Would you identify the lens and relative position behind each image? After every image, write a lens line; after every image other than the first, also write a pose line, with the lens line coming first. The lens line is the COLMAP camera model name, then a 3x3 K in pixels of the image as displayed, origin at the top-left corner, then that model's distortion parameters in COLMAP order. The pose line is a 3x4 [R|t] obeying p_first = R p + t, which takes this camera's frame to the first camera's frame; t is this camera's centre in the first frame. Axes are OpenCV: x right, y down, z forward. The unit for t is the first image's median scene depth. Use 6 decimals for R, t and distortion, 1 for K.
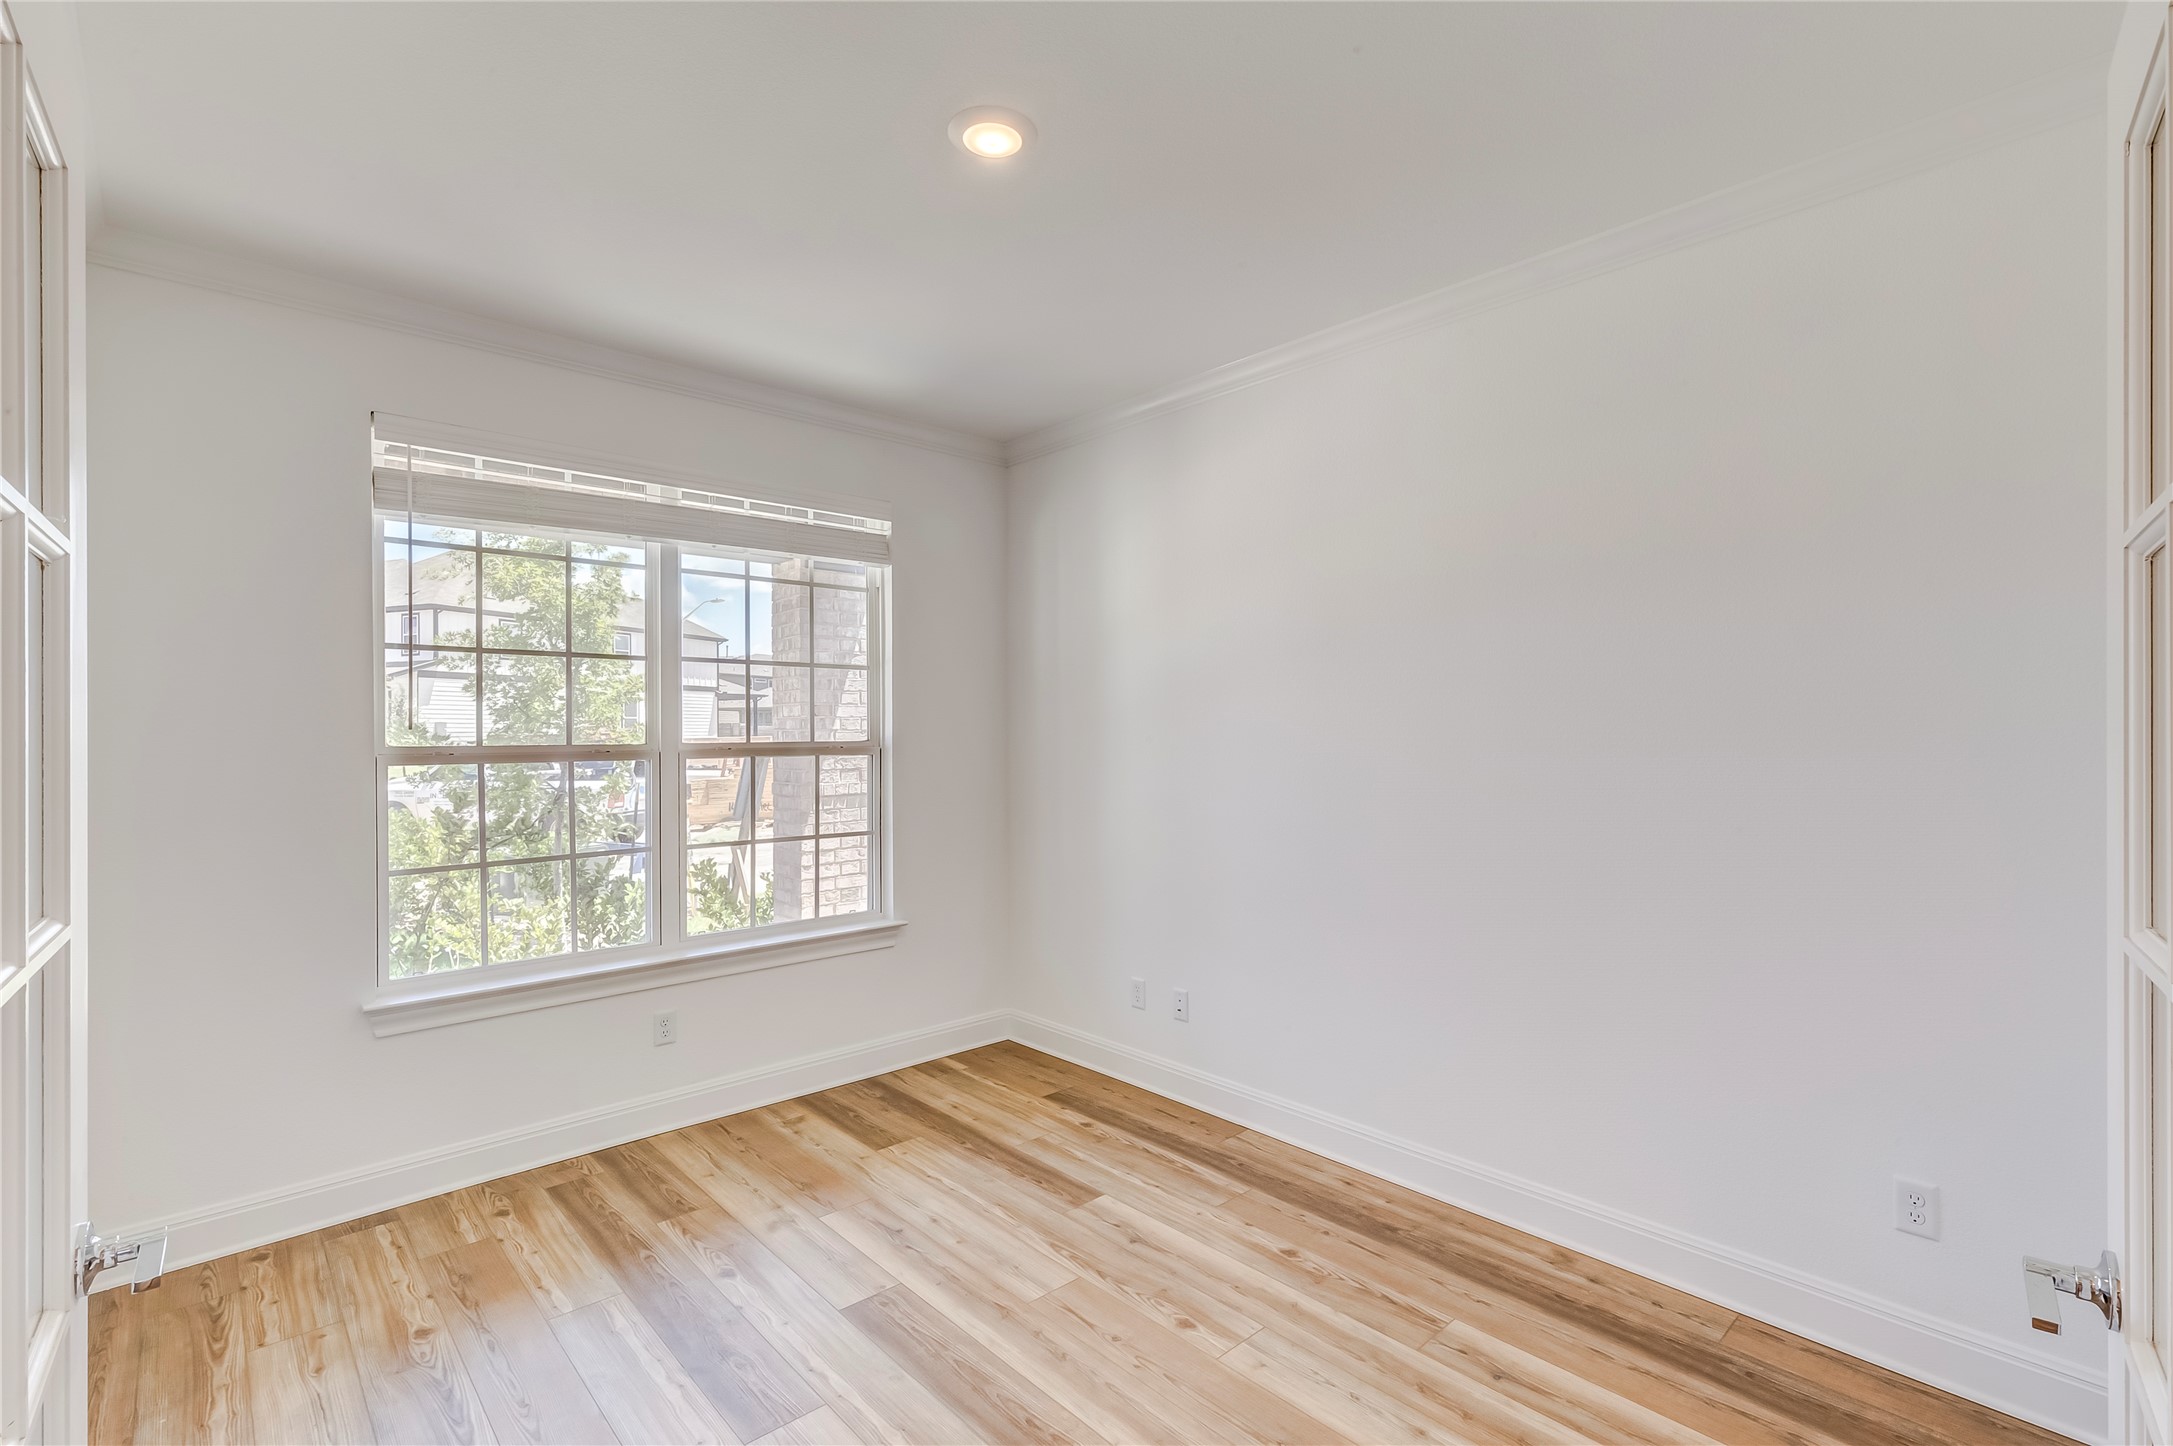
lens RADIAL K [[989.3, 0, 1088.4], [0, 989.3, 732.8], [0, 0, 1]] dist [0.007121, -0.000607]
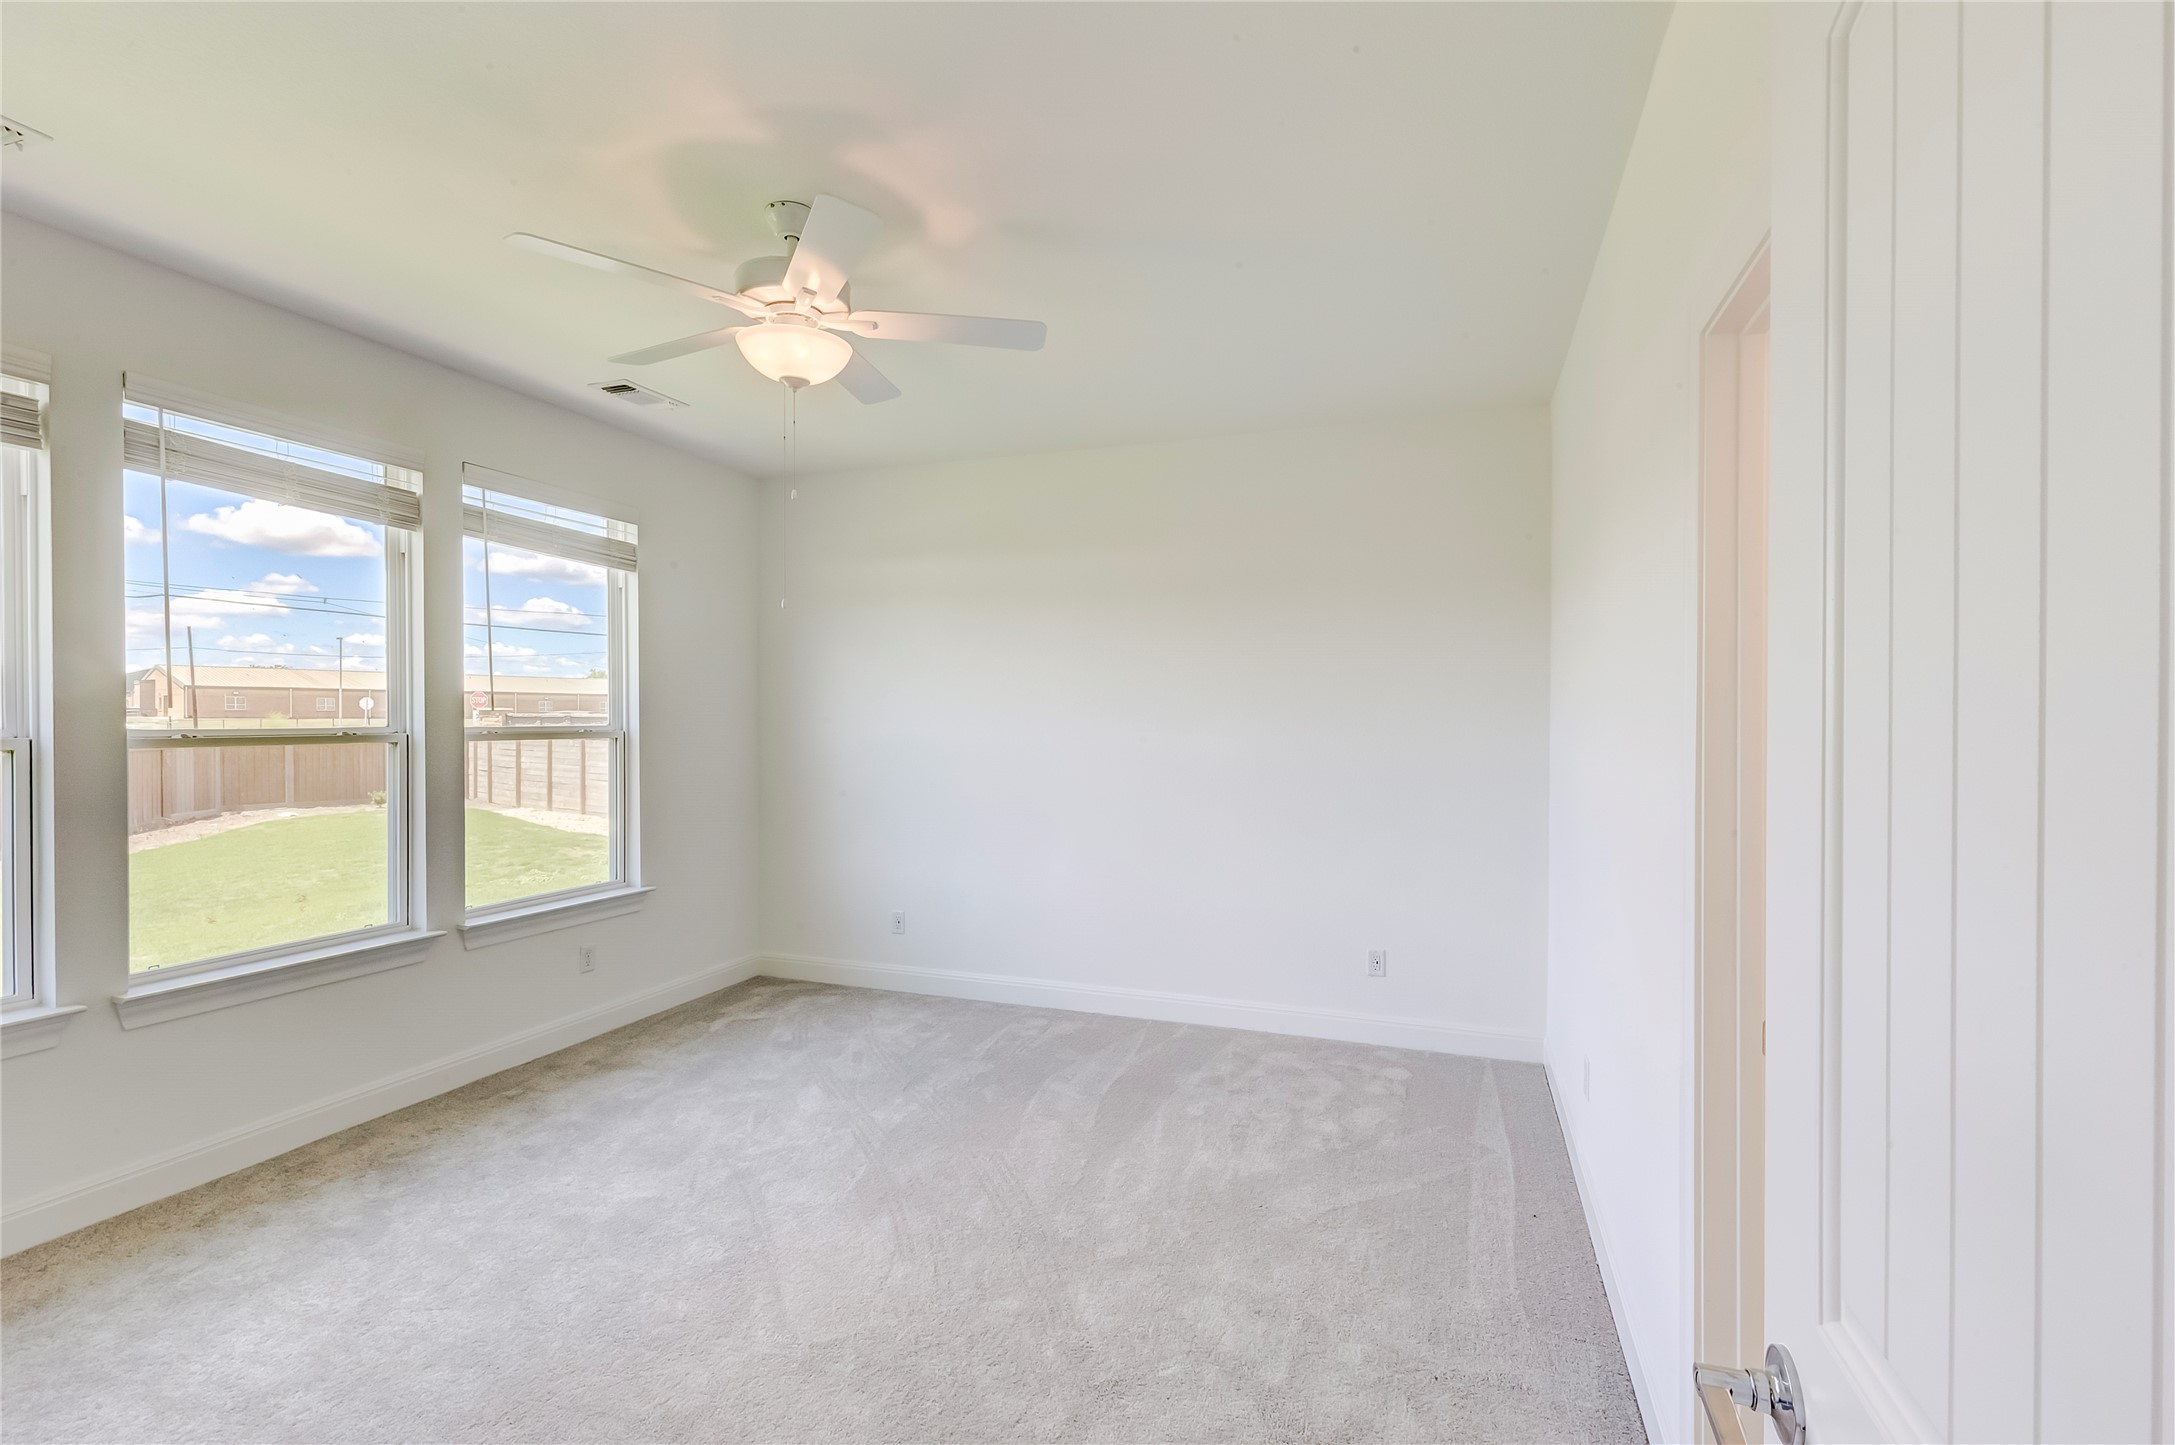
lens RADIAL K [[990.2, 0, 1095.9], [0, 990.2, 727.0], [0, 0, 1]] dist [0.007121, -0.000607]
pose [[0.881938, 0.011469, 0.471226, -0.271461], [-0.011656, 0.999929, -0.002523, 0.004534], [-0.471221, -0.003268, 0.882009, -0.226539]]
